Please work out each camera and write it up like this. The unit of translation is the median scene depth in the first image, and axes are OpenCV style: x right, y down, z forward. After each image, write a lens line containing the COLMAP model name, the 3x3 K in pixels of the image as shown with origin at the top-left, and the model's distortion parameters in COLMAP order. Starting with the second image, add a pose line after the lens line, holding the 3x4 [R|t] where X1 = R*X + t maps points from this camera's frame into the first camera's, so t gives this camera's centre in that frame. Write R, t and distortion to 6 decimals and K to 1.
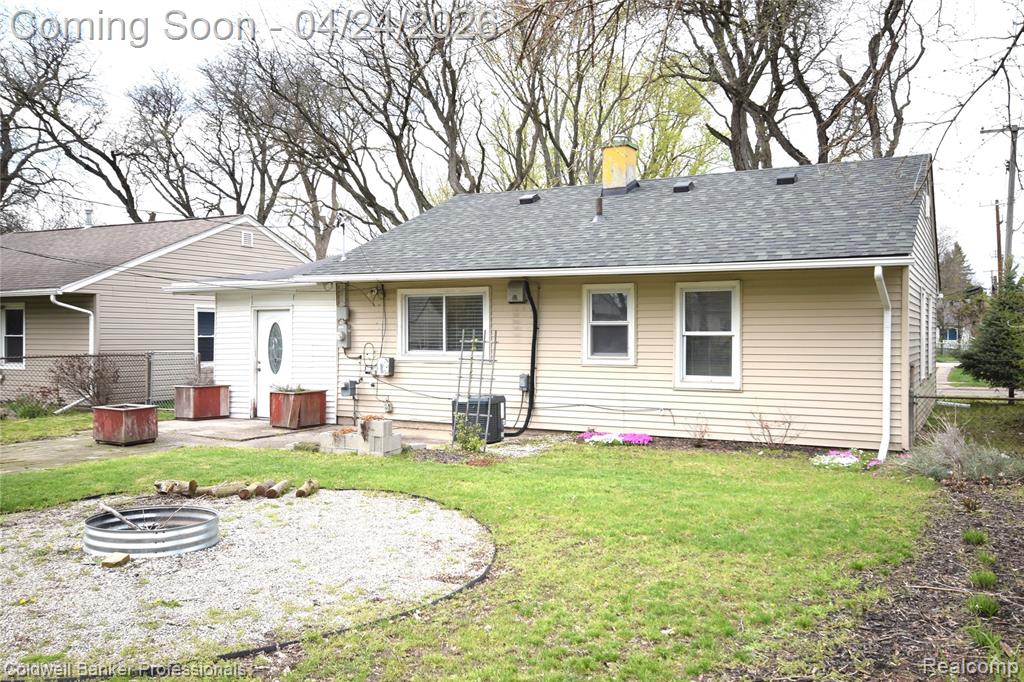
lens RADIAL K [[897.0, 0, 511.3], [0, 897.0, 342.2], [0, 0, 1]] dist [0.020433, 0.013860]
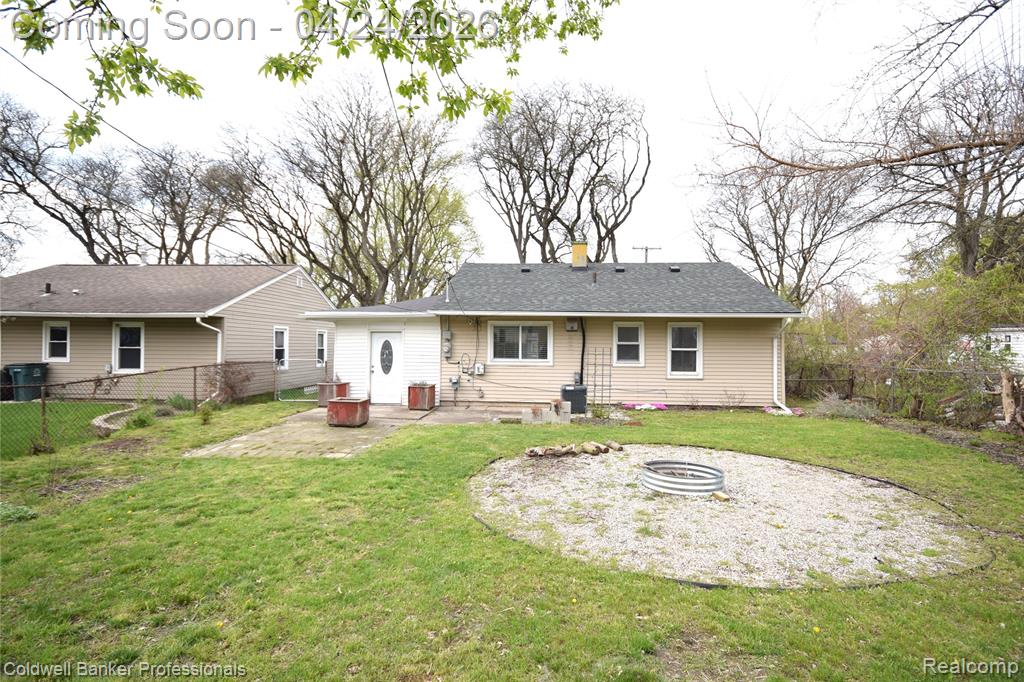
lens RADIAL K [[516.0, 0, 513.0], [0, 516.0, 339.8], [0, 0, 1]] dist [0.005324, -0.000016]
pose [[0.906303, 0.010044, 0.422510, -0.521925], [-0.002347, 0.999822, -0.018733, -0.008061], [-0.422623, 0.015986, 0.906165, 0.145921]]
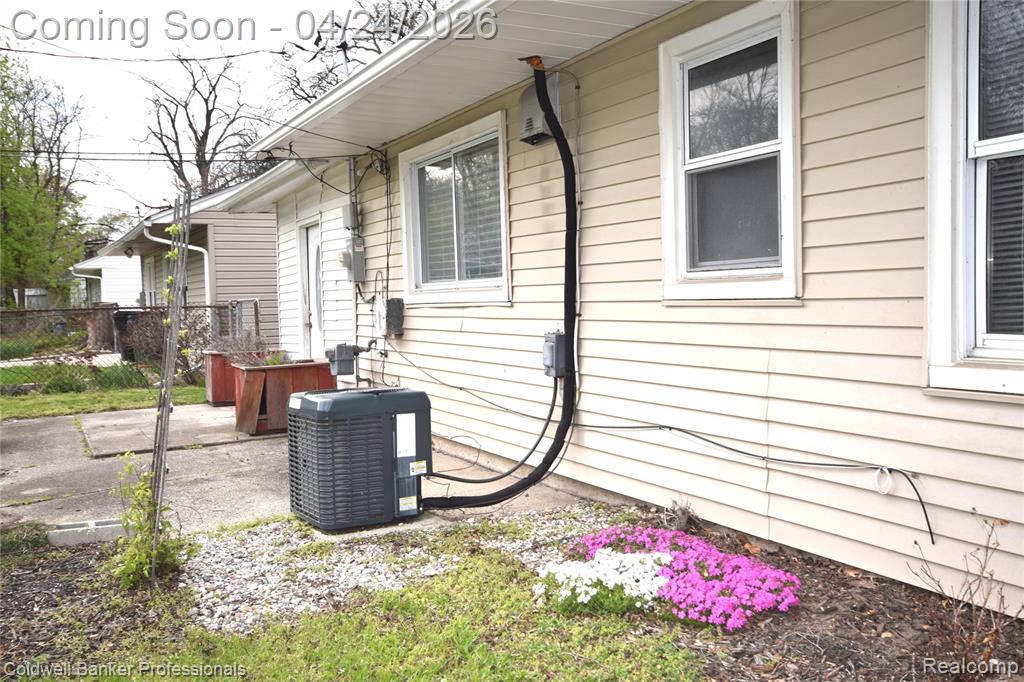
lens RADIAL K [[897.0, 0, 512.4], [0, 897.0, 345.4], [0, 0, 1]] dist [0.020433, 0.013860]
pose [[0.835895, 0.007278, -0.548841, 0.203008], [0.018740, 0.998951, 0.041789, 0.025641], [0.548569, -0.045217, 0.834882, 0.682957]]
